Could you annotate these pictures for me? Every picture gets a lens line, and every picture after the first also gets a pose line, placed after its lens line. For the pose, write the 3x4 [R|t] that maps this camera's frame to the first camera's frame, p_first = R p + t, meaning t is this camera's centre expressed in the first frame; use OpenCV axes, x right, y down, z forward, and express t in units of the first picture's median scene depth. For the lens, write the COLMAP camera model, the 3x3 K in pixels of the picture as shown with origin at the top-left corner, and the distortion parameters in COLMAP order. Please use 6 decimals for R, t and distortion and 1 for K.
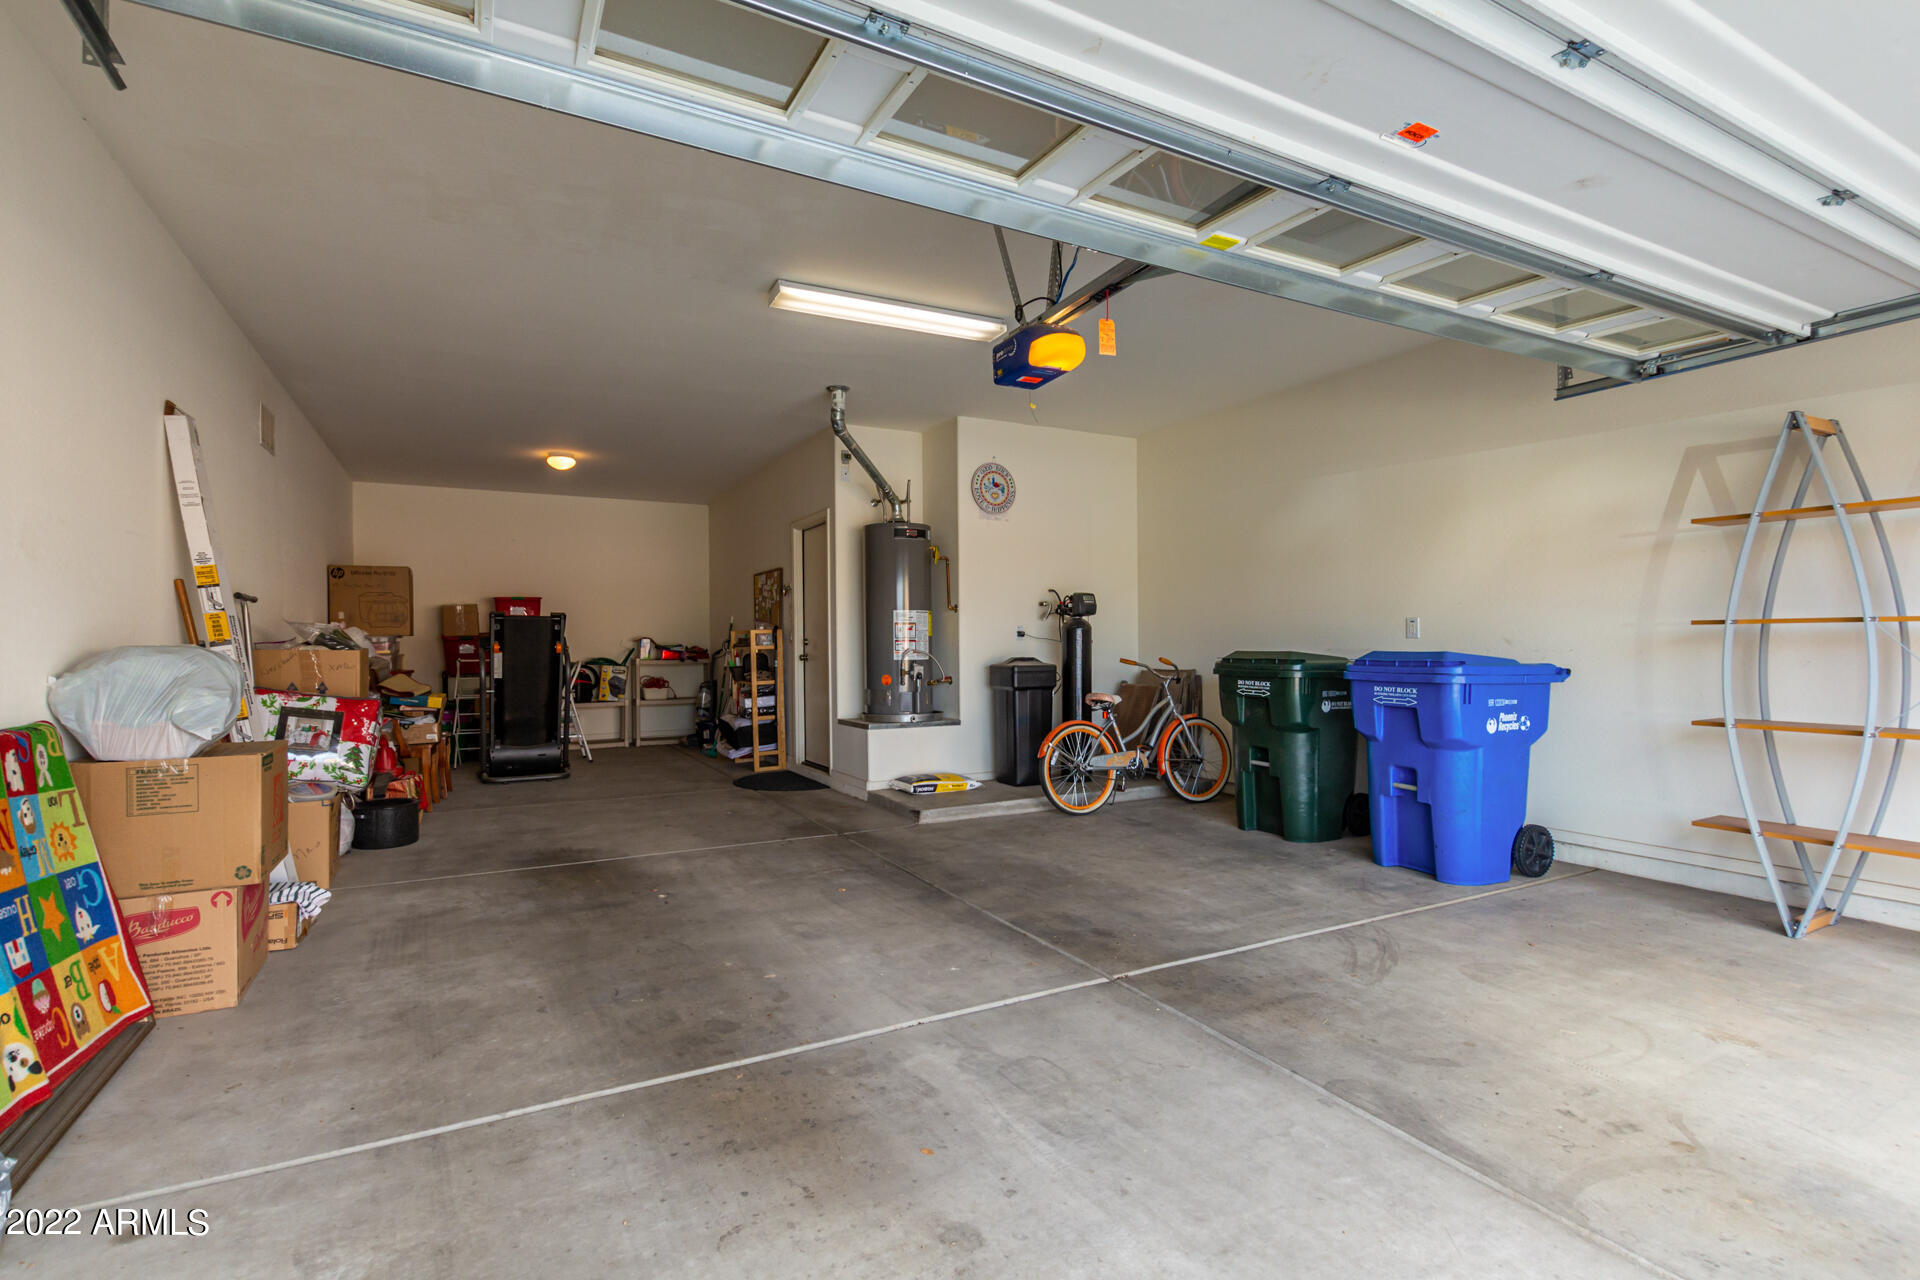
lens RADIAL K [[890.5, 0, 961.3], [0, 890.5, 640.6], [0, 0, 1]] dist [0.002967, -0.002474]
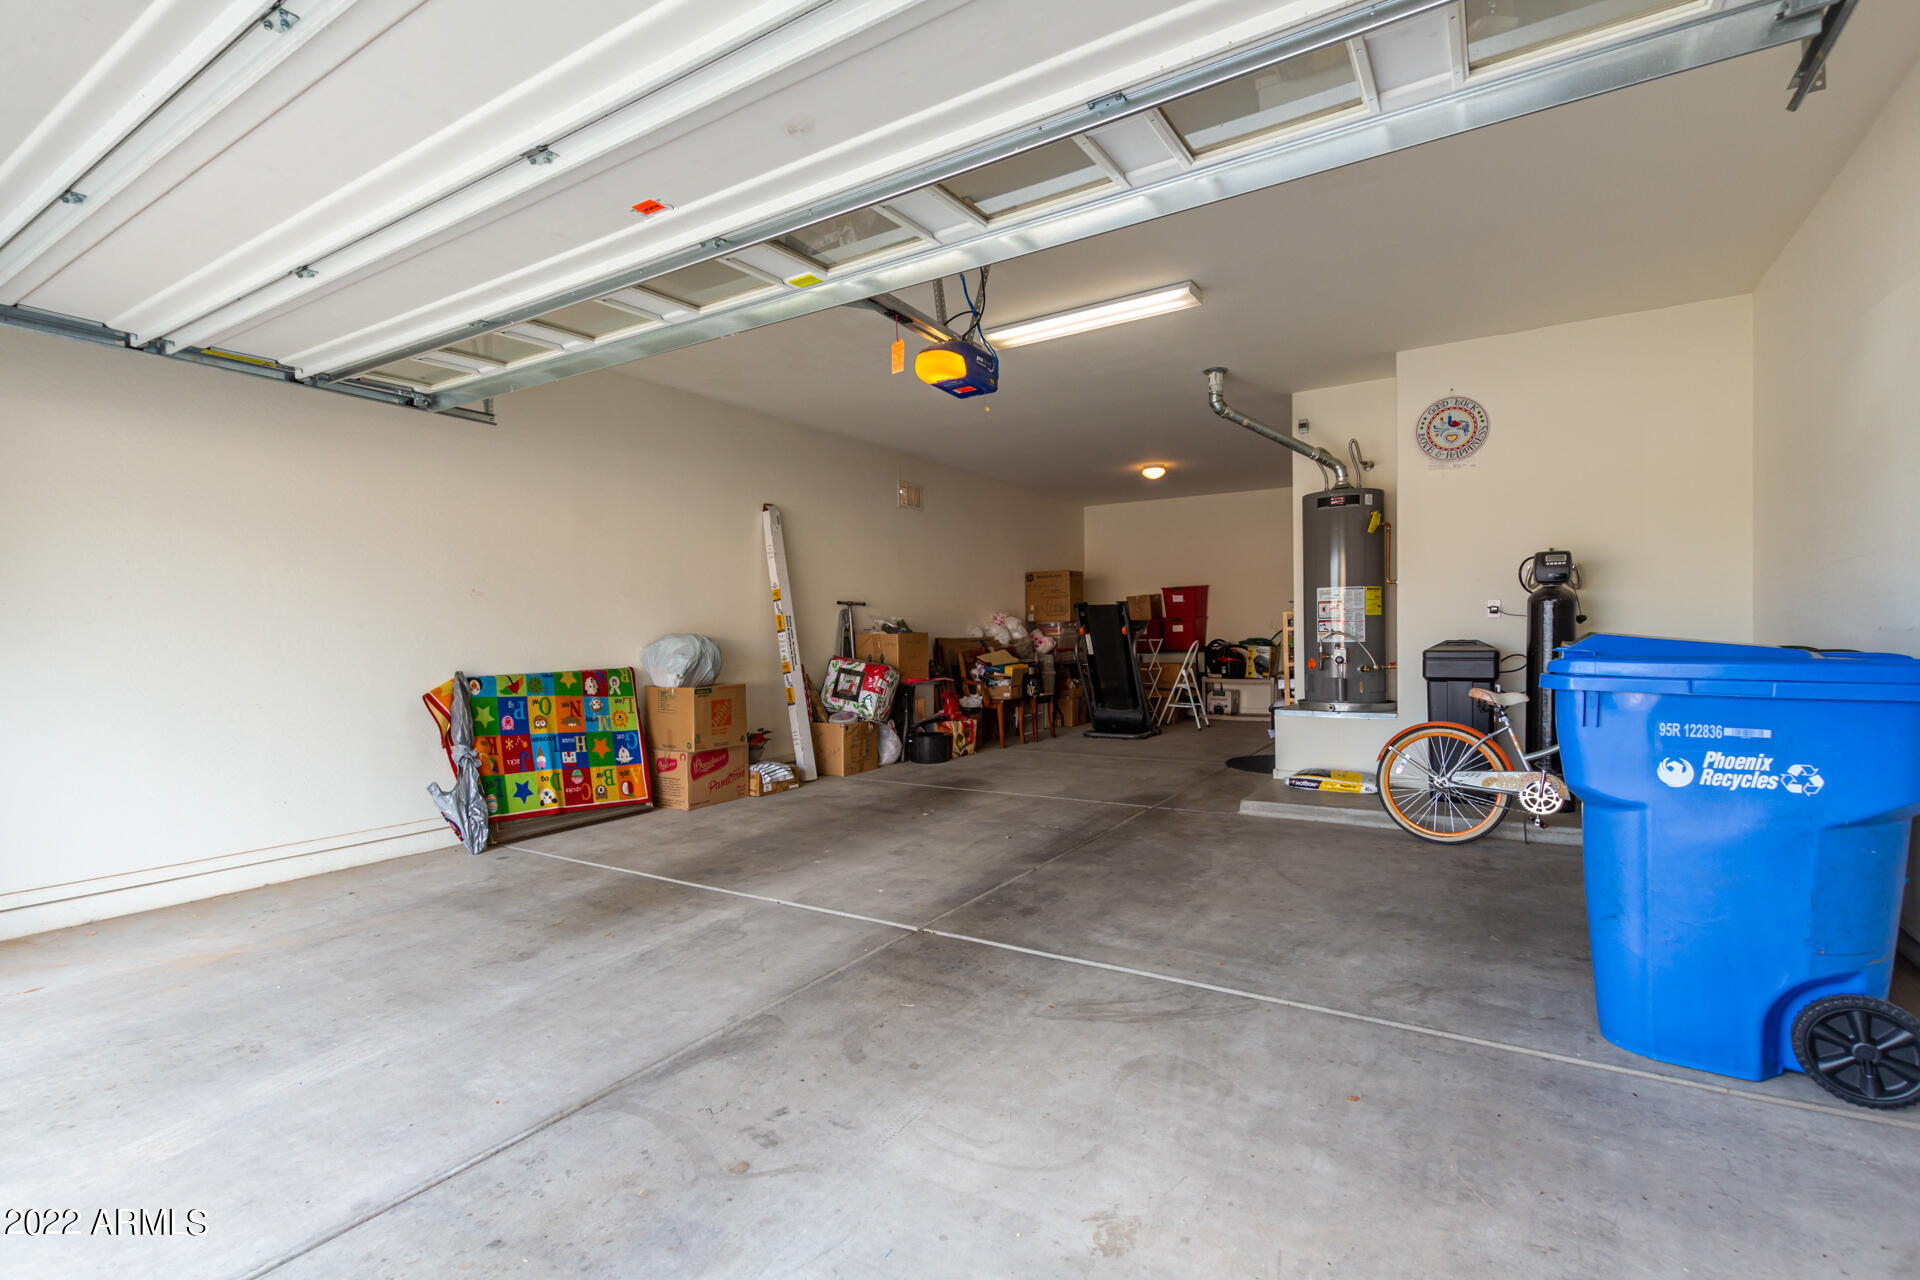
lens RADIAL K [[890.5, 0, 967.8], [0, 890.5, 638.0], [0, 0, 1]] dist [0.002967, -0.002474]
pose [[0.501972, 0.002598, -0.864880, 1.054929], [0.015316, 0.999812, 0.011893, 0.001697], [0.864748, -0.019216, 0.501838, 0.452545]]
